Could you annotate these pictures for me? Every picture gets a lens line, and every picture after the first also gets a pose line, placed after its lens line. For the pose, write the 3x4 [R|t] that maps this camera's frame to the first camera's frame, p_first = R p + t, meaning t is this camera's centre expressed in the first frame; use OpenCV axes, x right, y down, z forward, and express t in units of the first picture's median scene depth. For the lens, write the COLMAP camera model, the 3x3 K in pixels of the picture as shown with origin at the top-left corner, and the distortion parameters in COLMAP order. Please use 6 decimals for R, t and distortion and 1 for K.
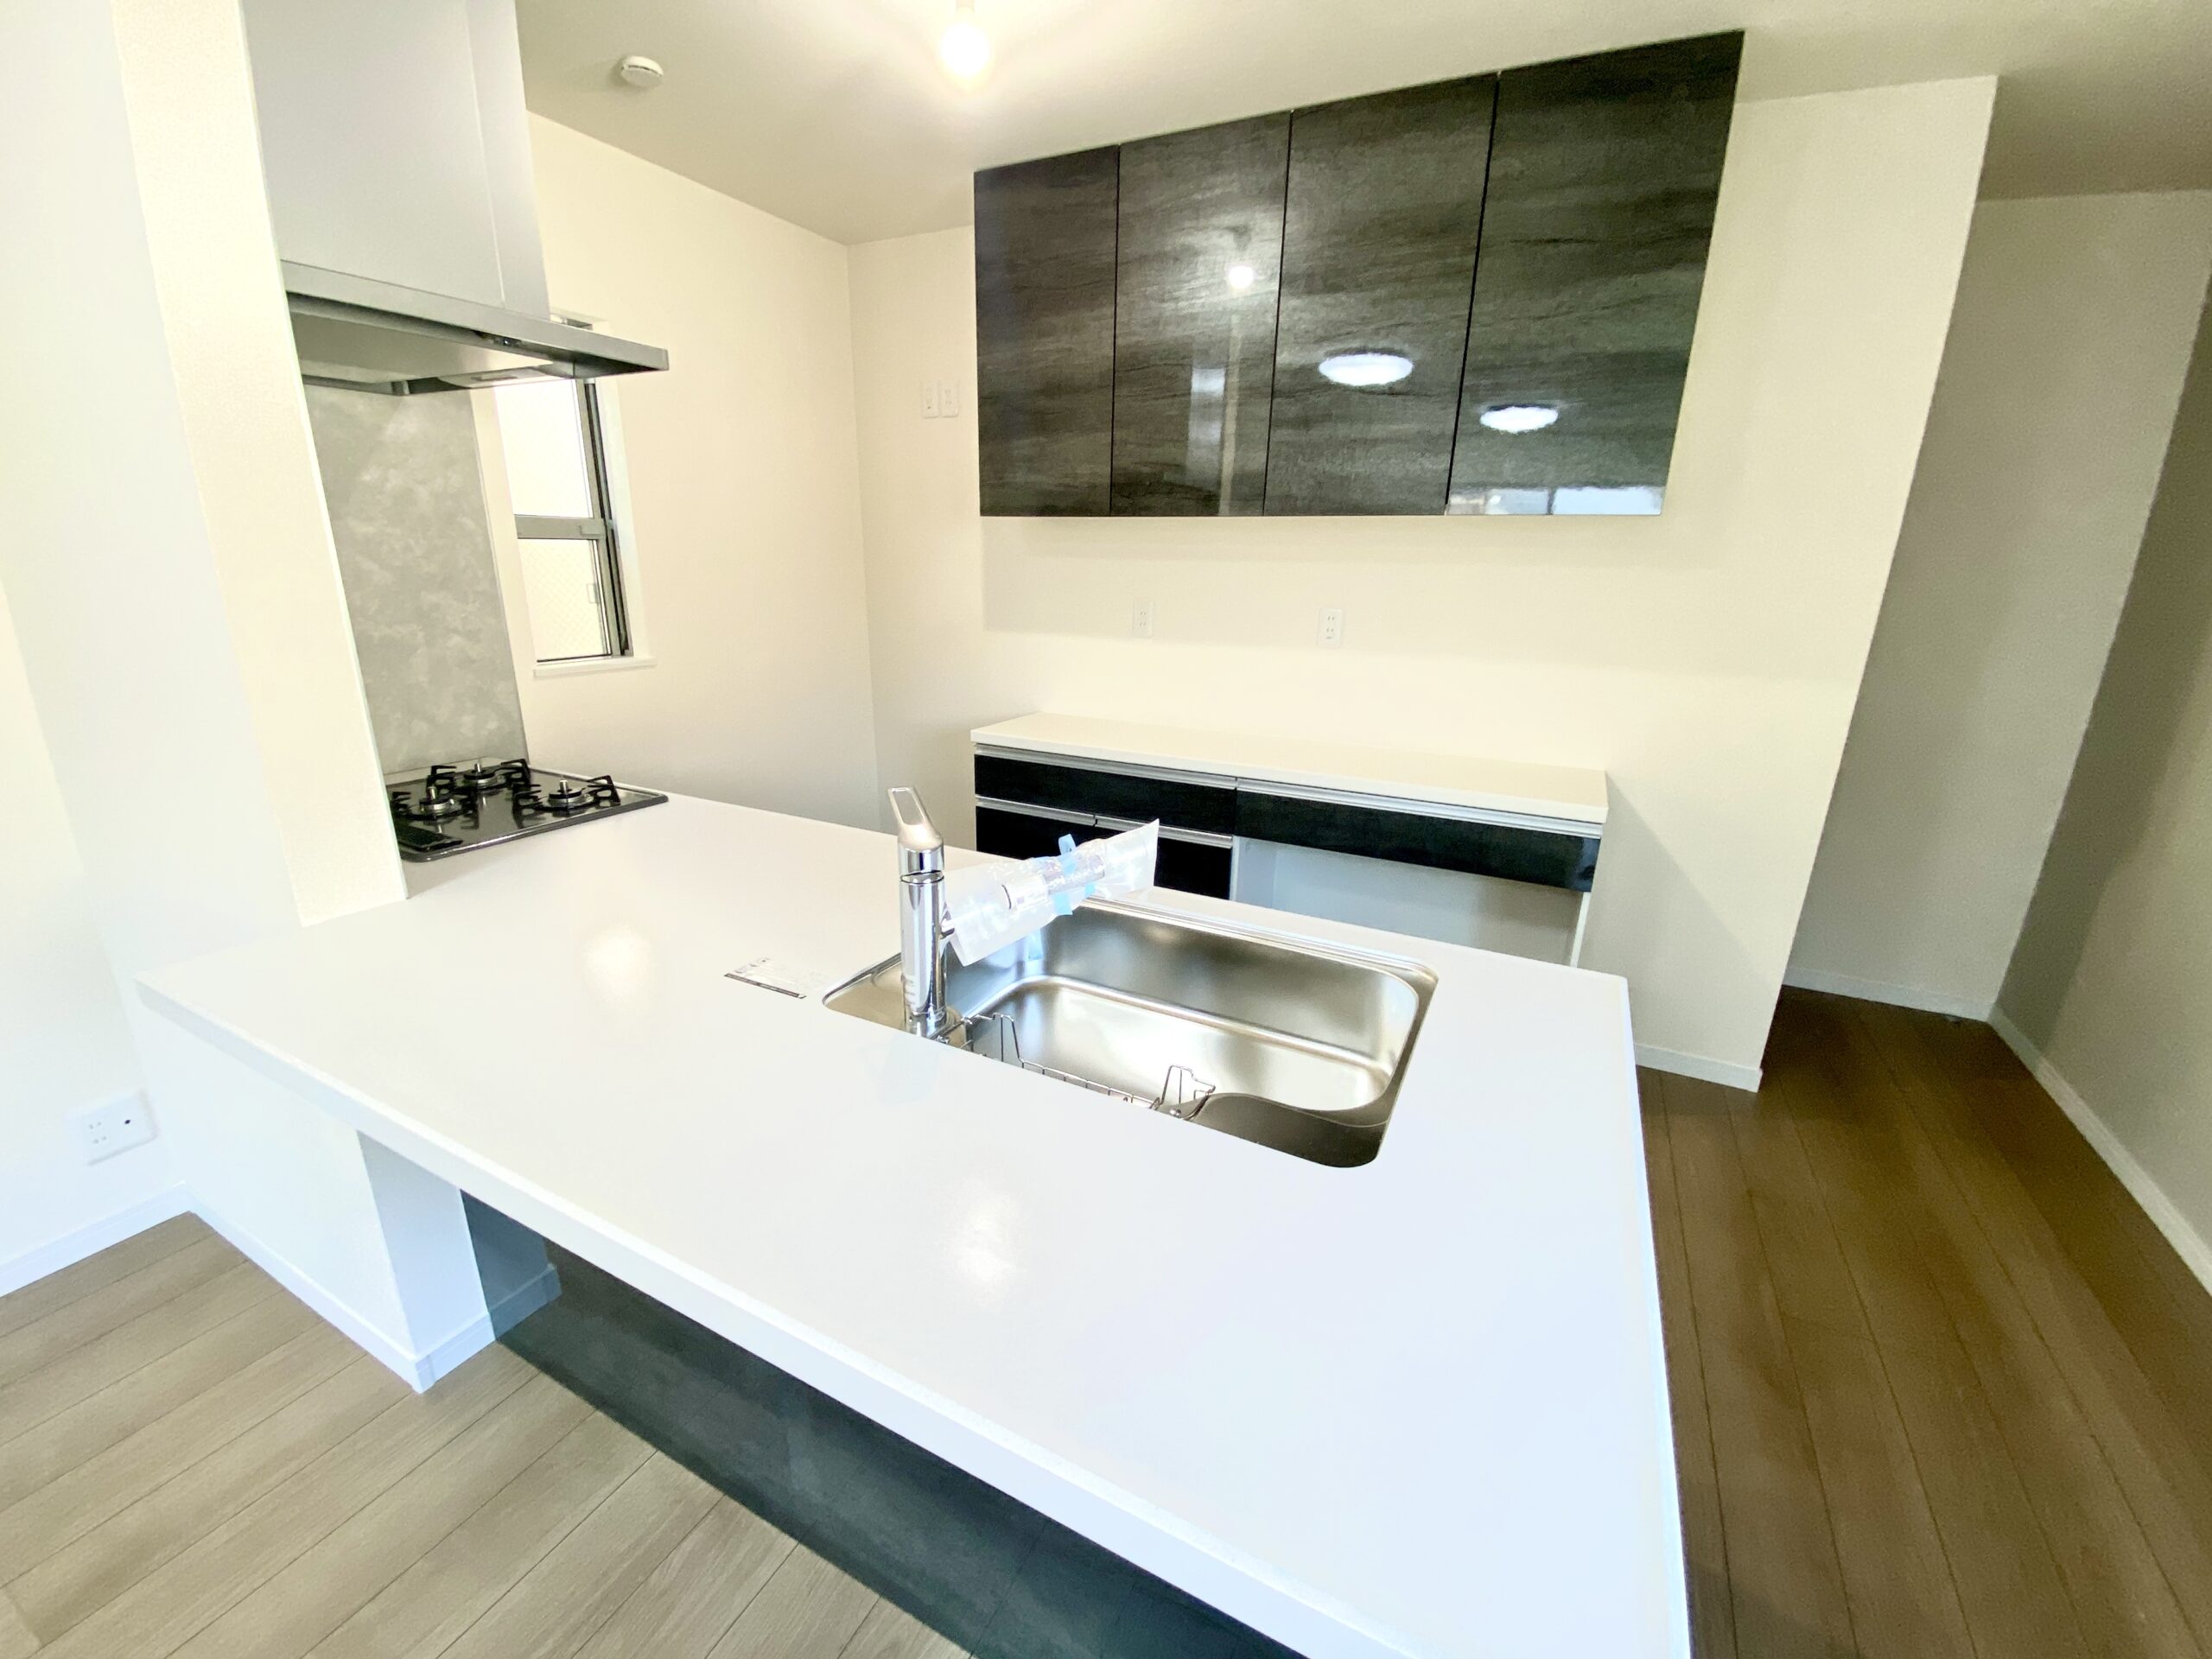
lens RADIAL K [[893.7, 0, 1099.8], [0, 893.7, 830.3], [0, 0, 1]] dist [0.001178, -0.011125]
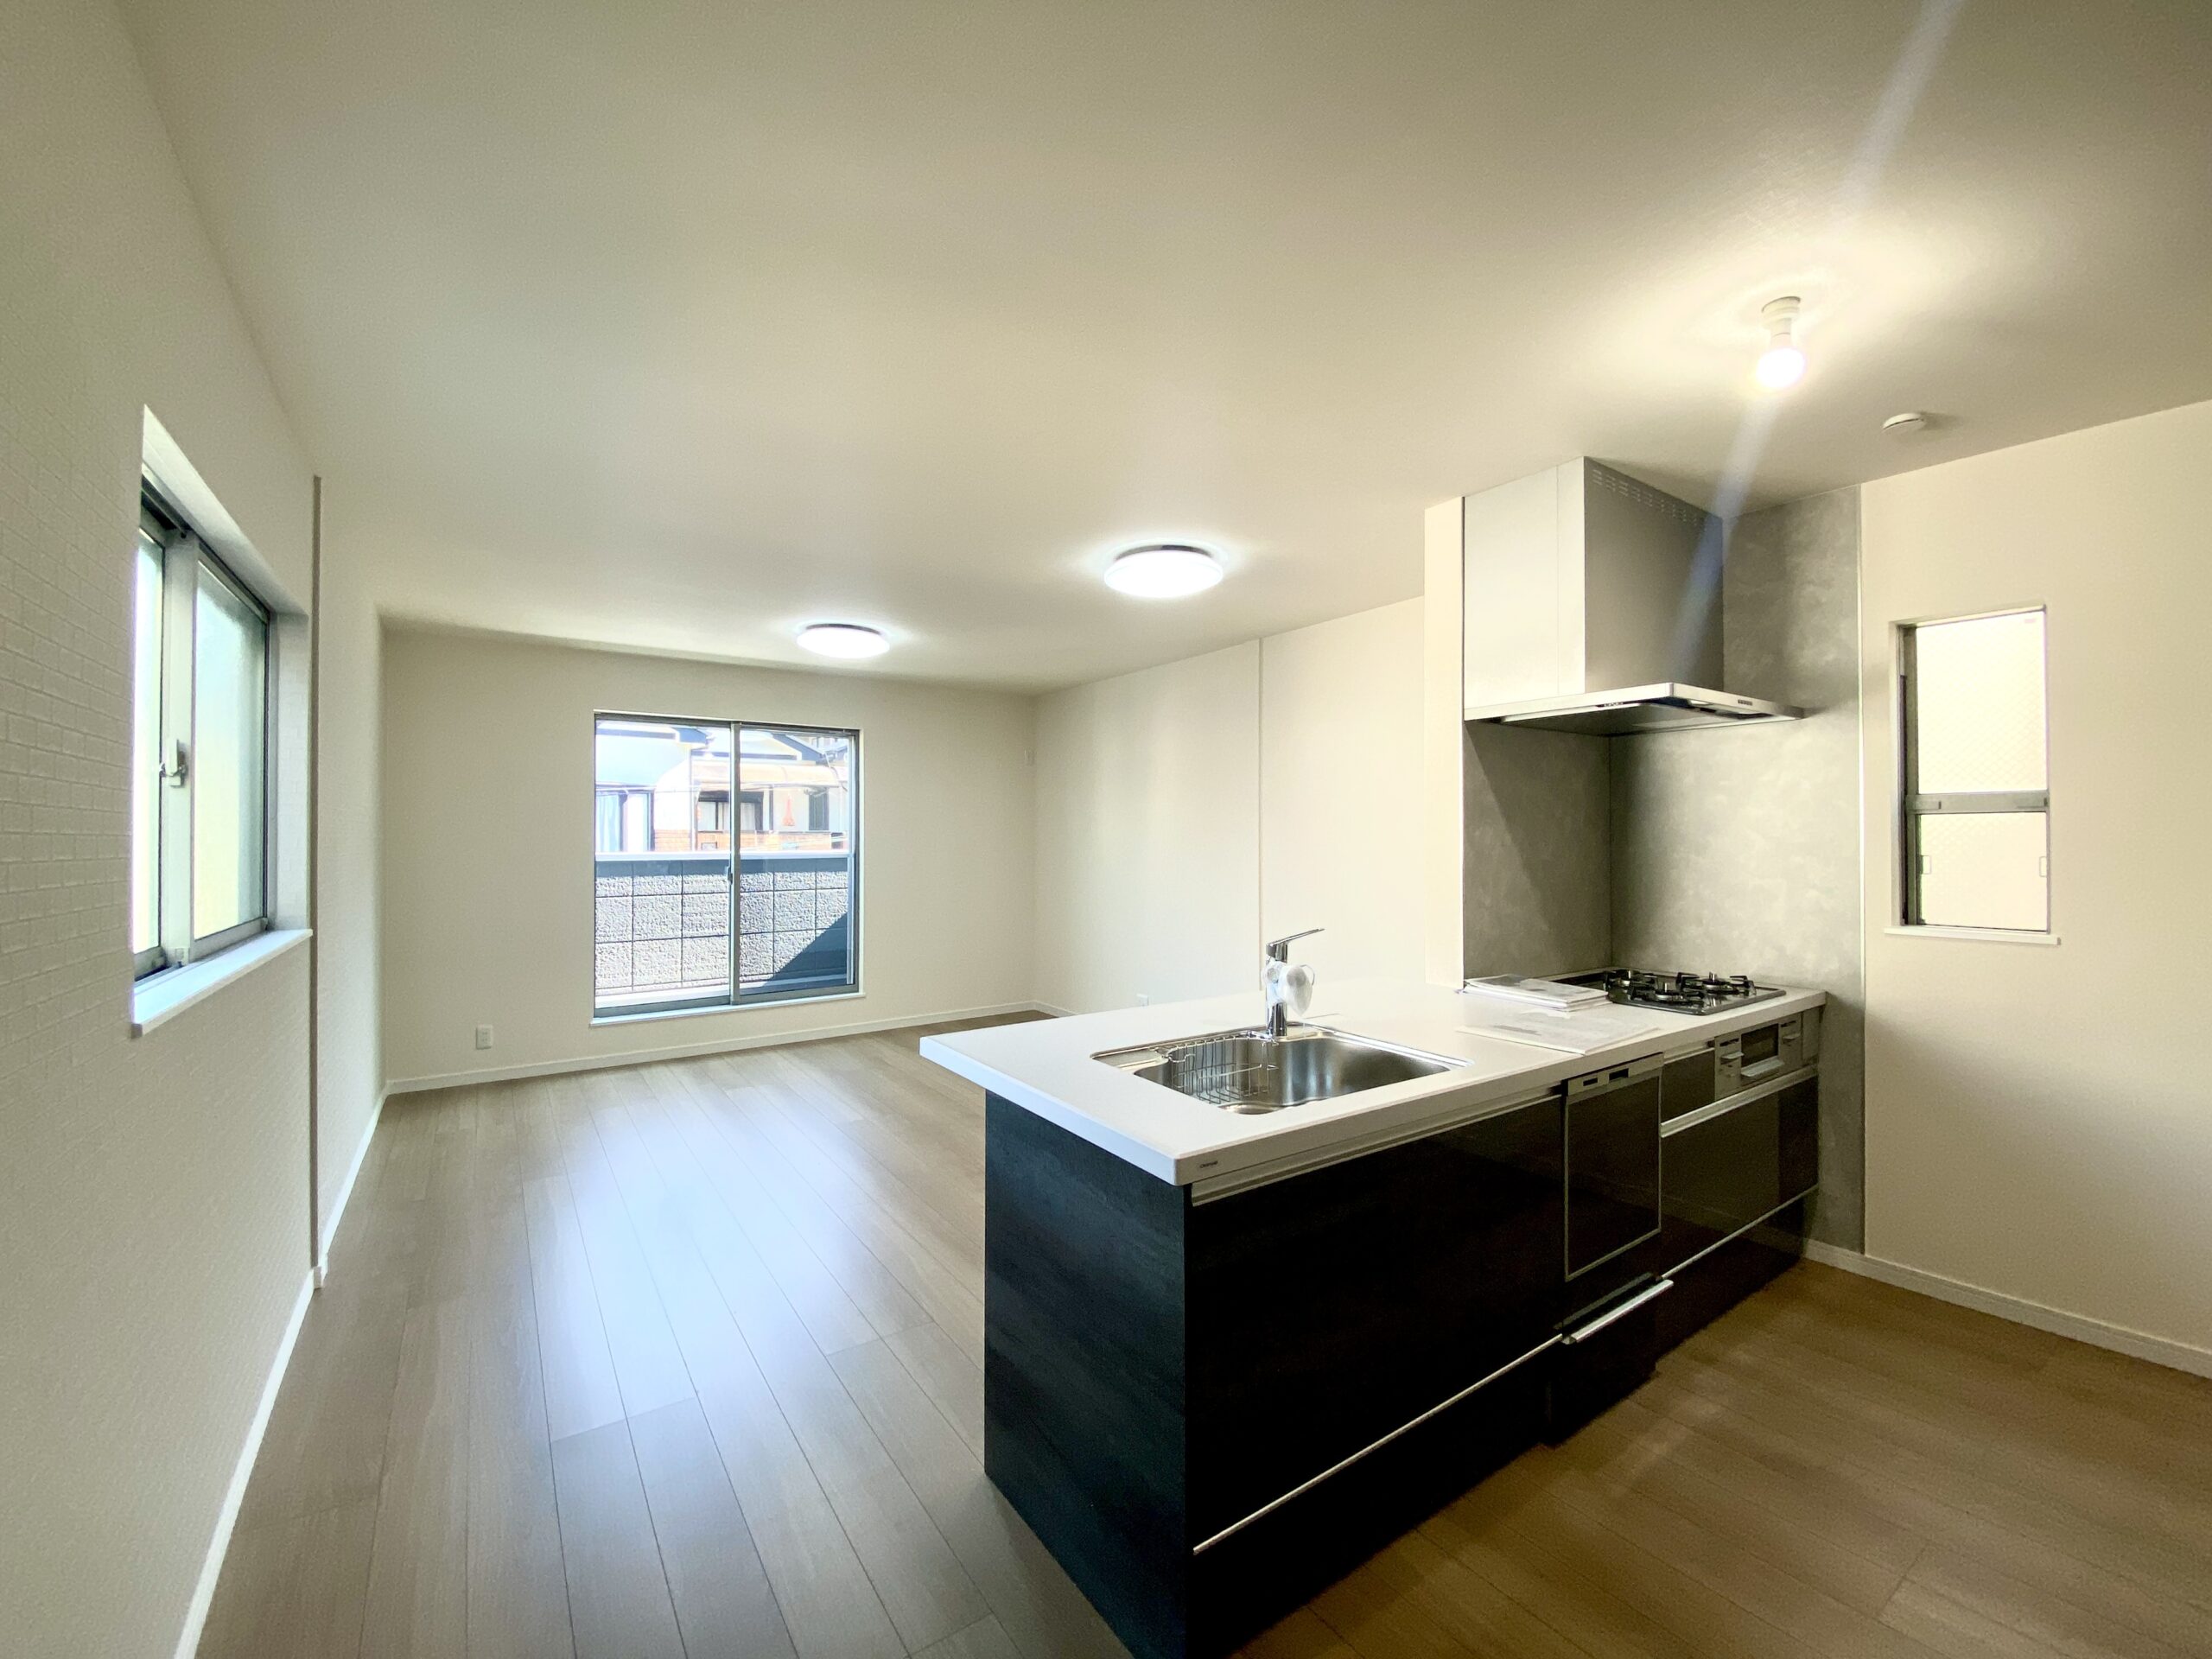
lens RADIAL K [[905.9, 0, 1105.6], [0, 905.9, 830.4], [0, 0, 1]] dist [0.044375, -0.024481]
pose [[-0.467887, -0.021598, -0.883524, 0.931600], [-0.265720, 0.956884, 0.117325, -0.190705], [0.842897, 0.289665, -0.453453, 0.739710]]
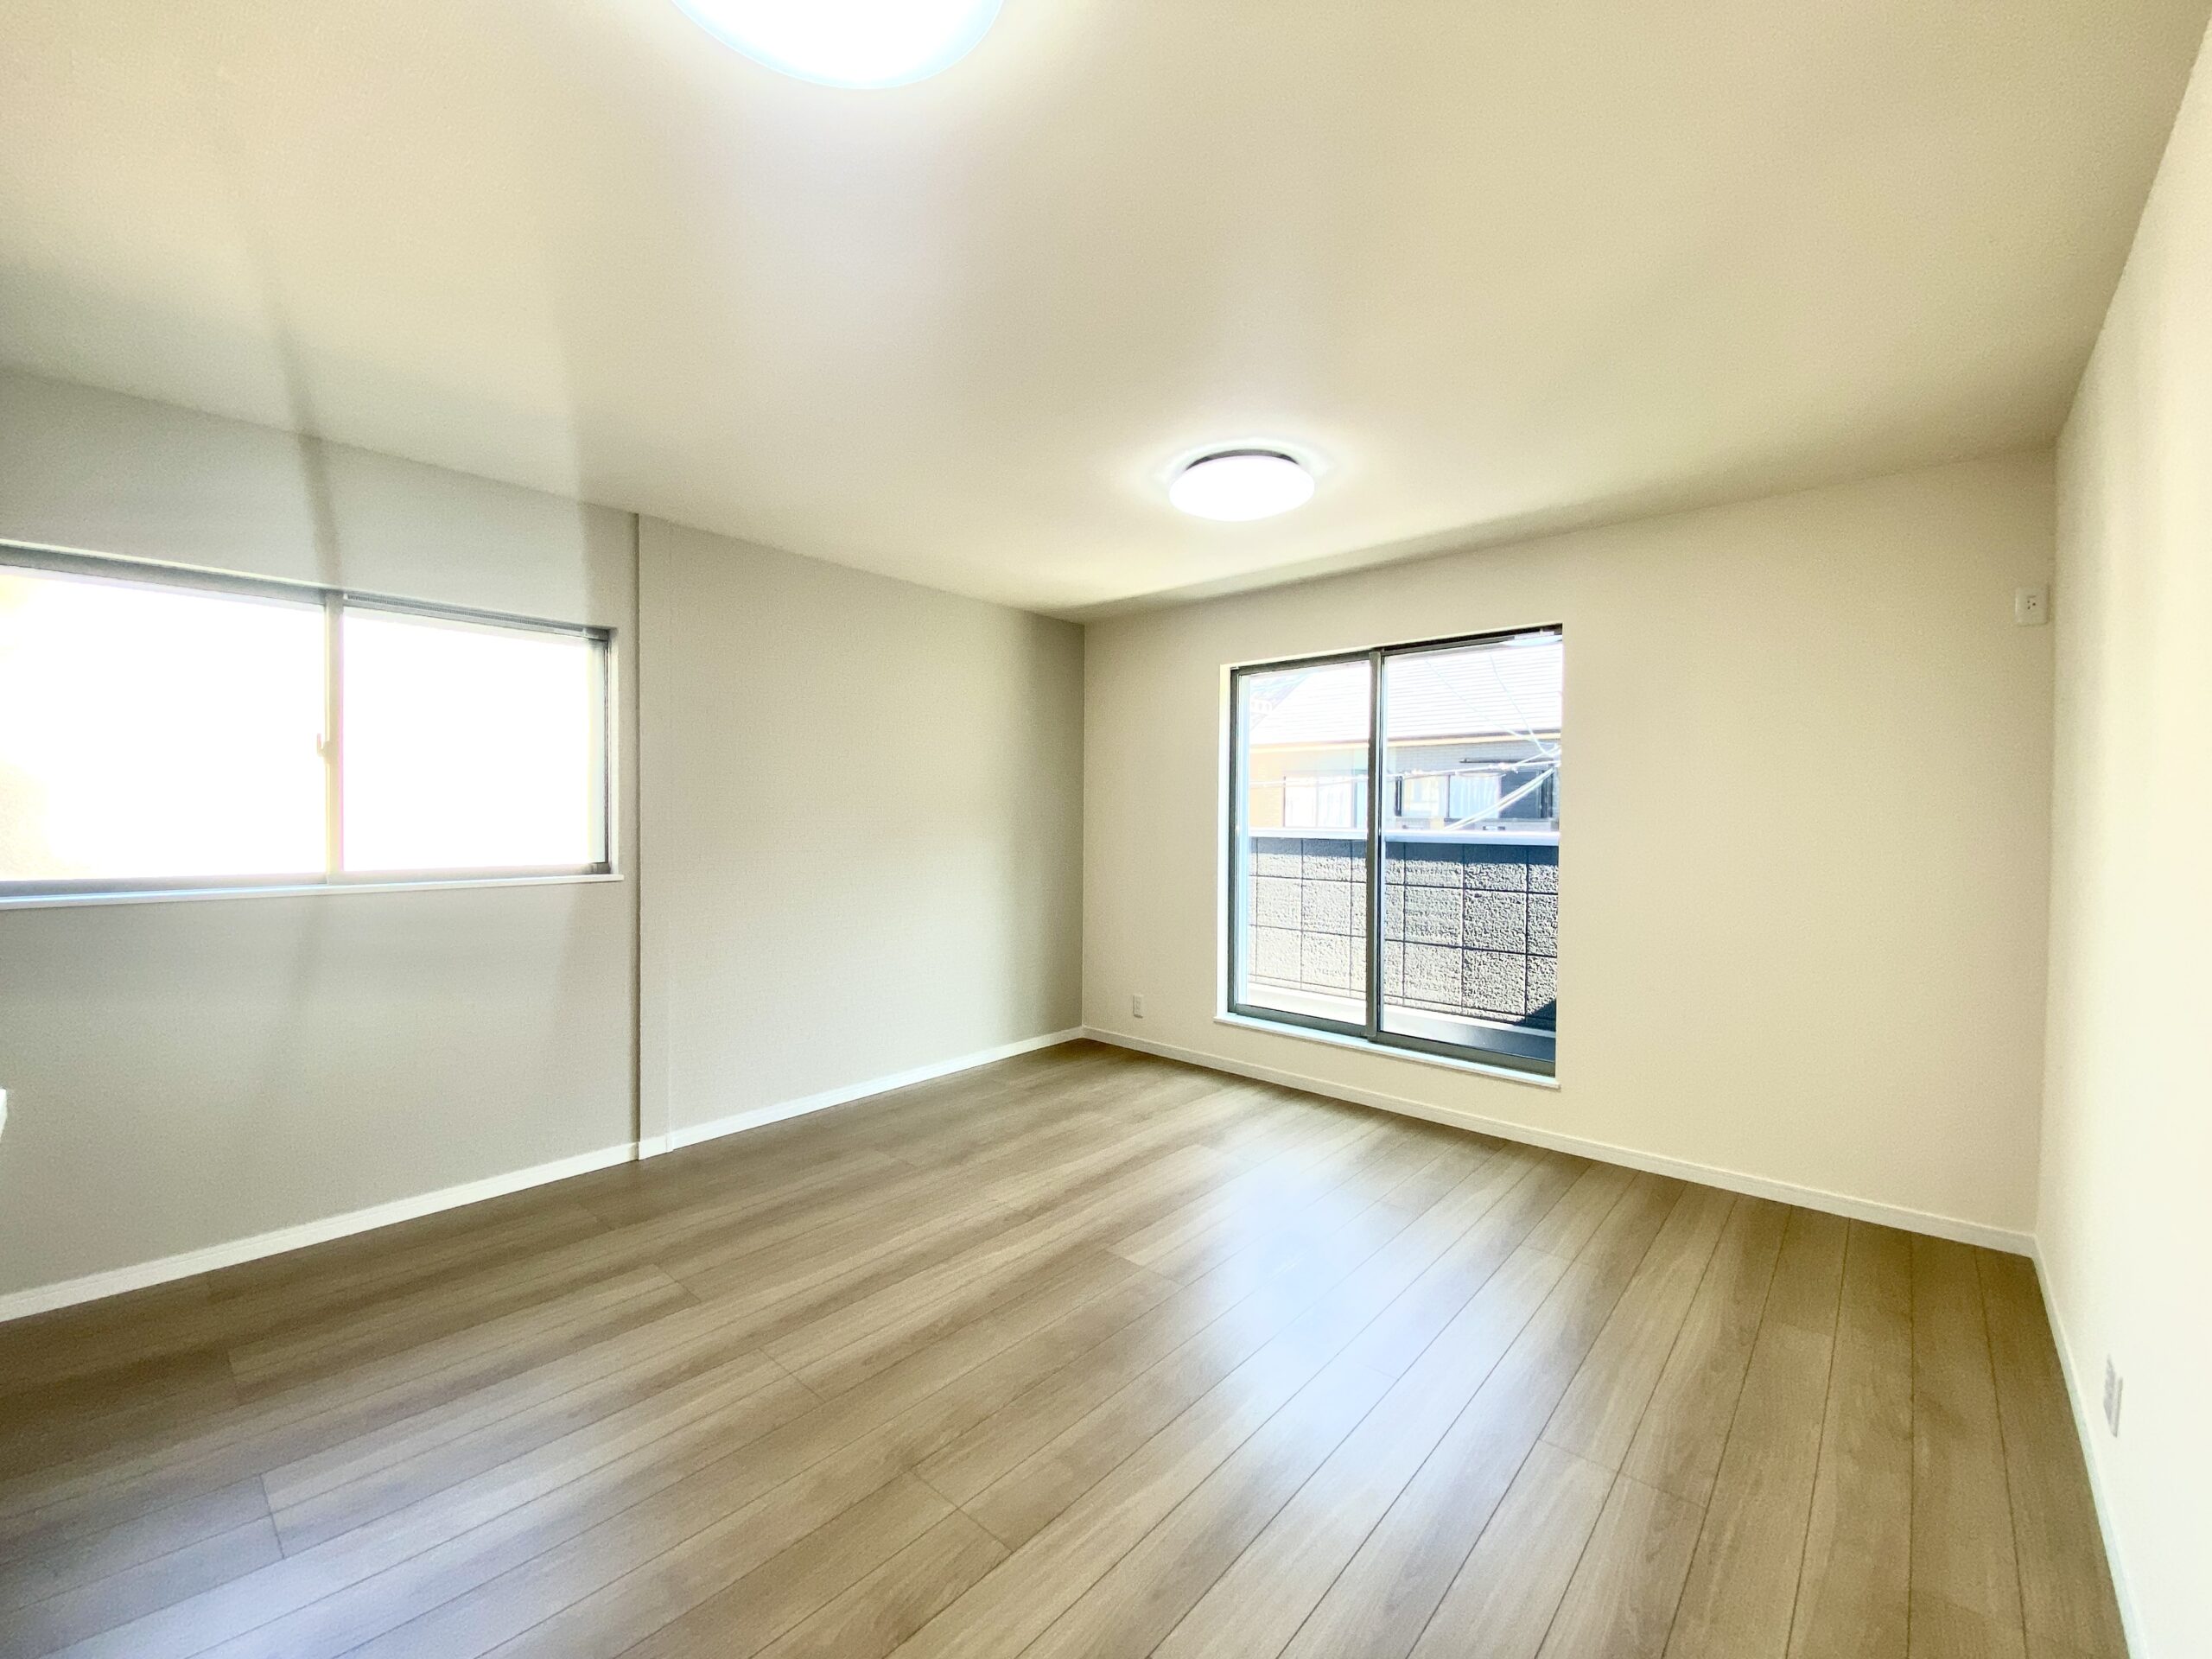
lens RADIAL K [[905.9, 0, 1105.6], [0, 905.9, 830.4], [0, 0, 1]] dist [0.044375, -0.024481]
pose [[-0.969249, -0.030690, 0.244159, -0.823338], [0.047424, 0.950296, 0.307714, -0.146791], [-0.241467, 0.309831, -0.919619, 0.535704]]
